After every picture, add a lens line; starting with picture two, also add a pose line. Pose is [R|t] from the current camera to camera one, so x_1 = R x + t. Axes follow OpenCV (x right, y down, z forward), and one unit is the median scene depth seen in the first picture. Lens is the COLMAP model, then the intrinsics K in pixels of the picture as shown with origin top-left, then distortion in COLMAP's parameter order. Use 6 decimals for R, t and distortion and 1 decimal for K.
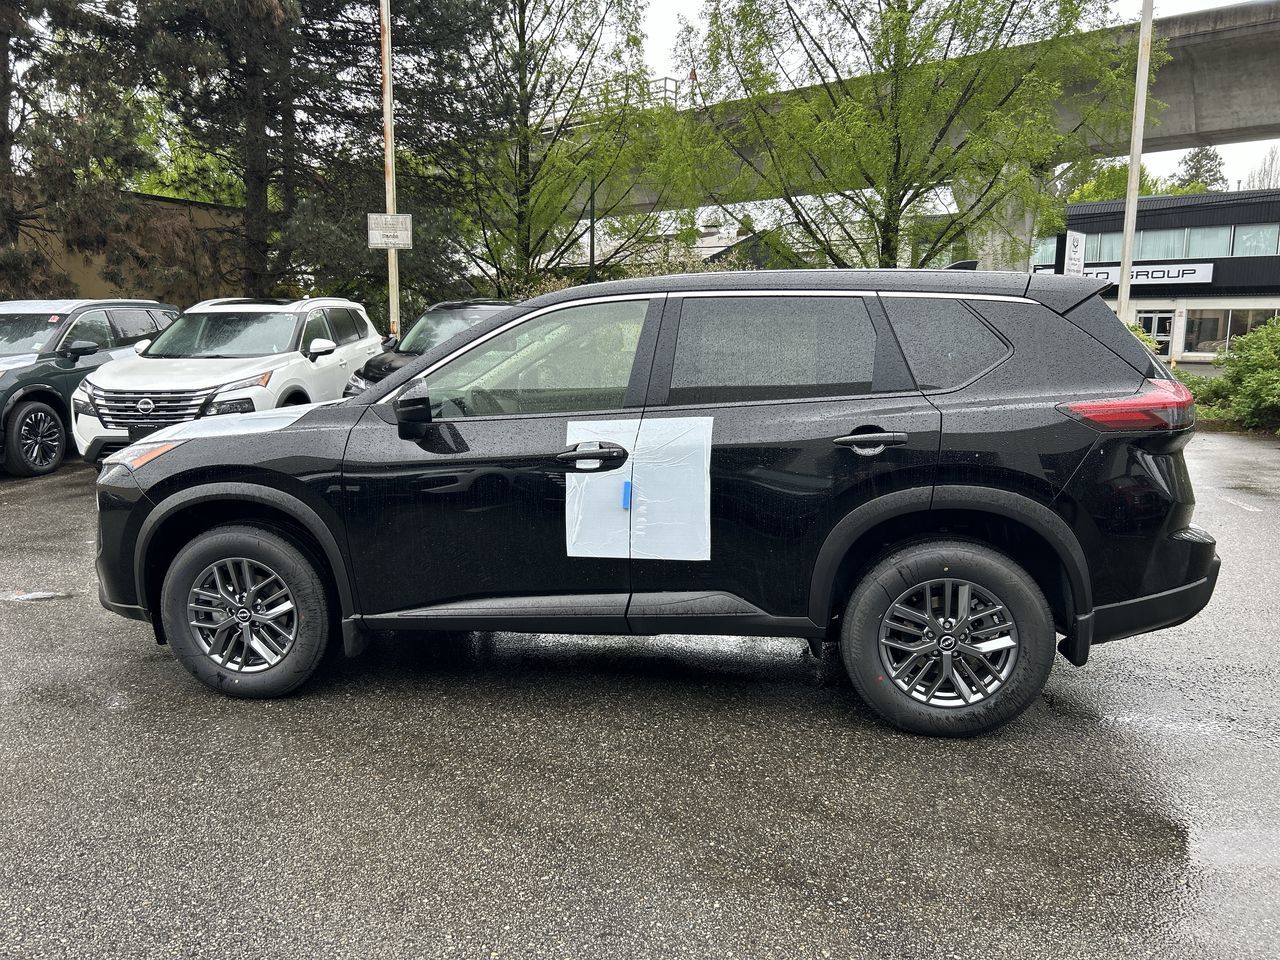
lens RADIAL K [[971.4, 0, 633.1], [0, 971.4, 479.5], [0, 0, 1]] dist [0.057675, -0.058224]
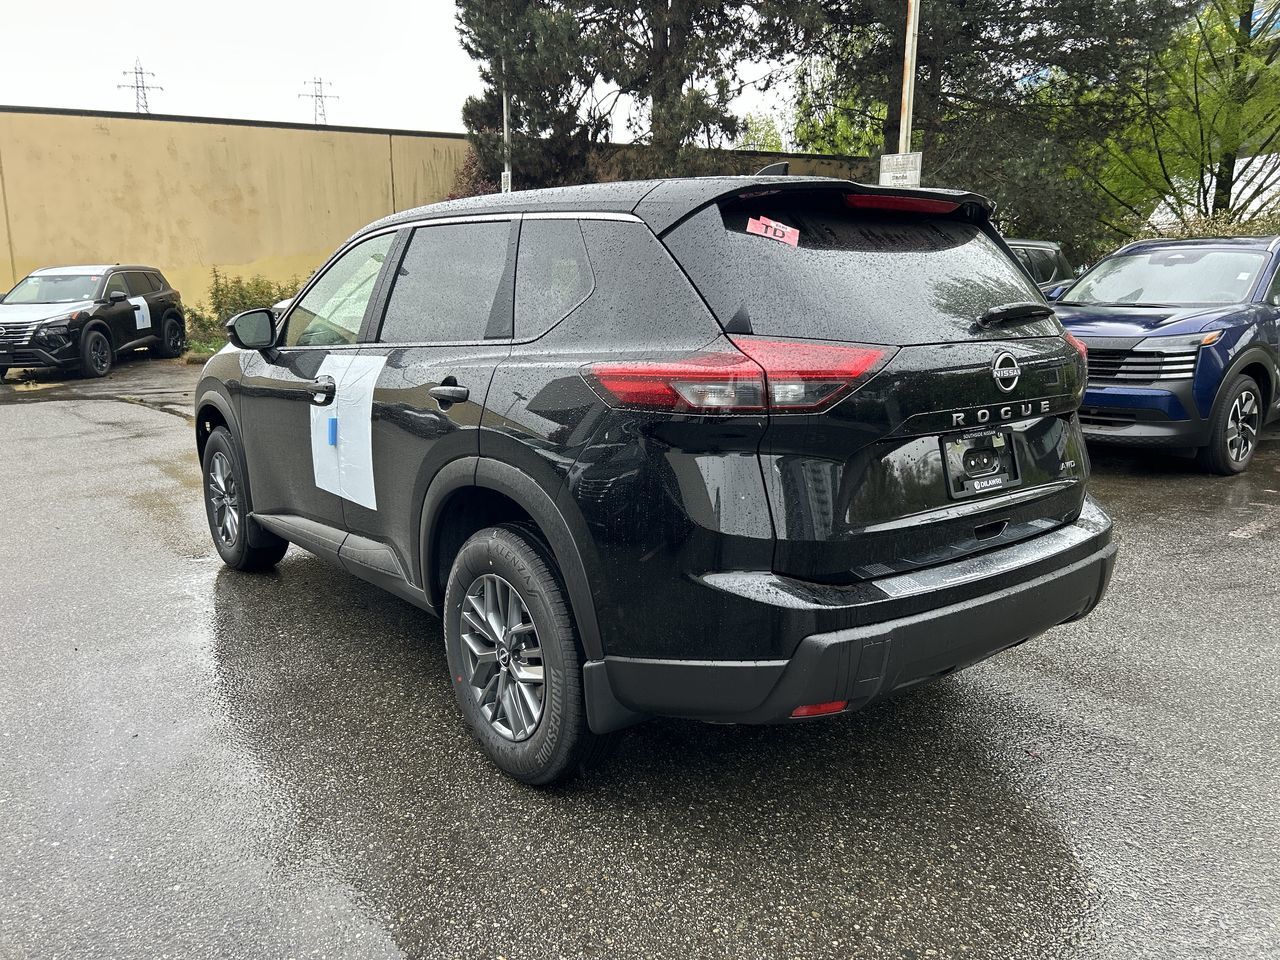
lens RADIAL K [[971.4, 0, 633.1], [0, 971.4, 479.5], [0, 0, 1]] dist [0.057675, -0.058224]
pose [[0.735575, 0.139090, -0.663011, 0.874149], [-0.107505, 0.990260, 0.088471, -0.055982], [0.668859, 0.006200, 0.743364, 0.462058]]
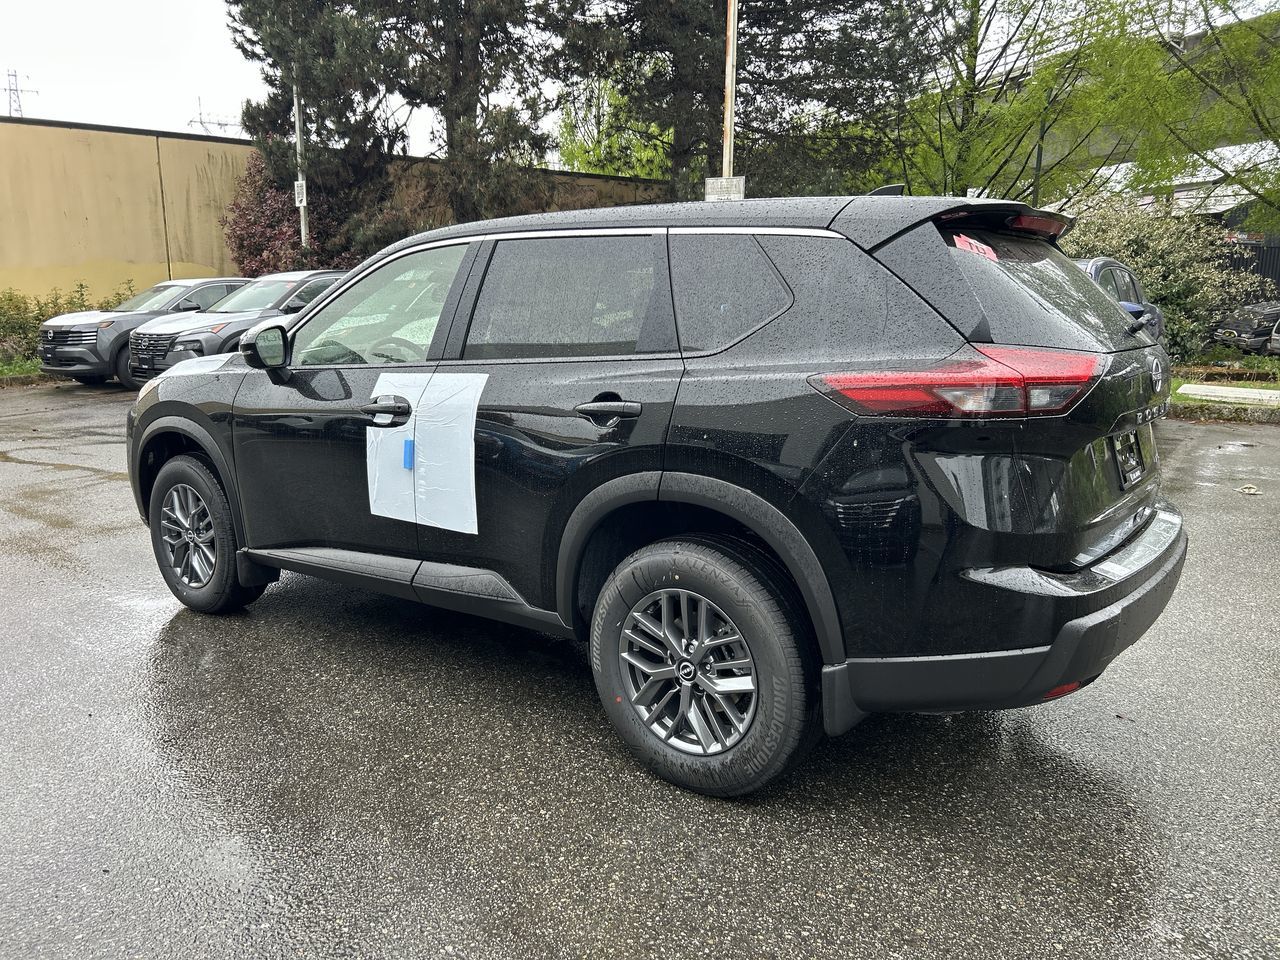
lens RADIAL K [[971.4, 0, 633.1], [0, 971.4, 479.5], [0, 0, 1]] dist [0.057675, -0.058224]
pose [[0.878911, 0.092938, -0.467844, 0.615583], [-0.078811, 0.995648, 0.049731, -0.023135], [0.470430, -0.006838, 0.882411, 0.274208]]
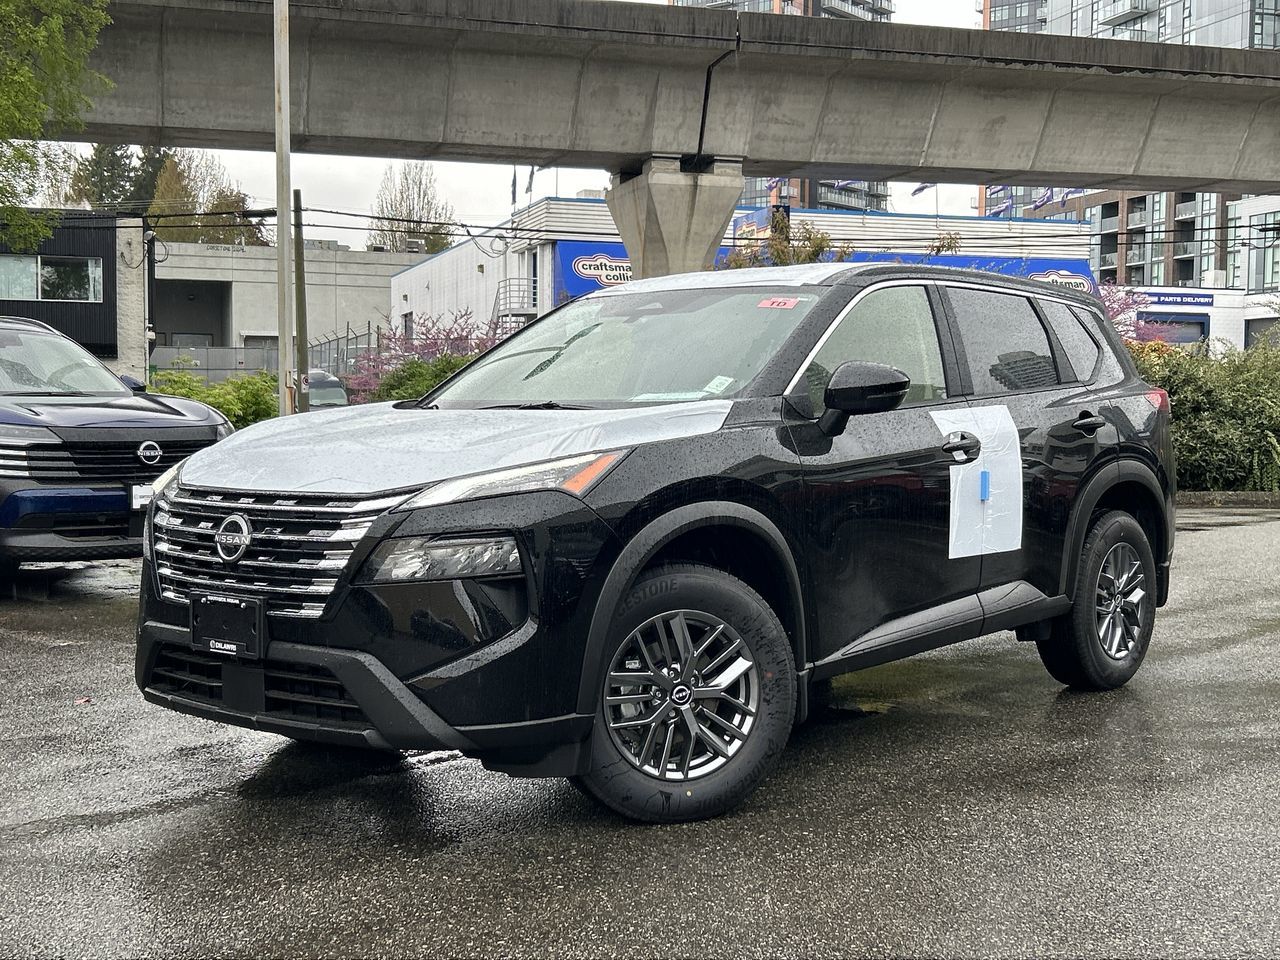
lens RADIAL K [[1613.8, 0, 640.0], [0, 1613.8, 480.0], [0, 0, 1]] dist [0.075436, -0.051519]
pose [[0.520558, -0.032941, 0.853191, -1.527927], [0.126420, 0.991215, -0.038863, 0.028754], [-0.844415, 0.128091, 0.520149, 0.451131]]
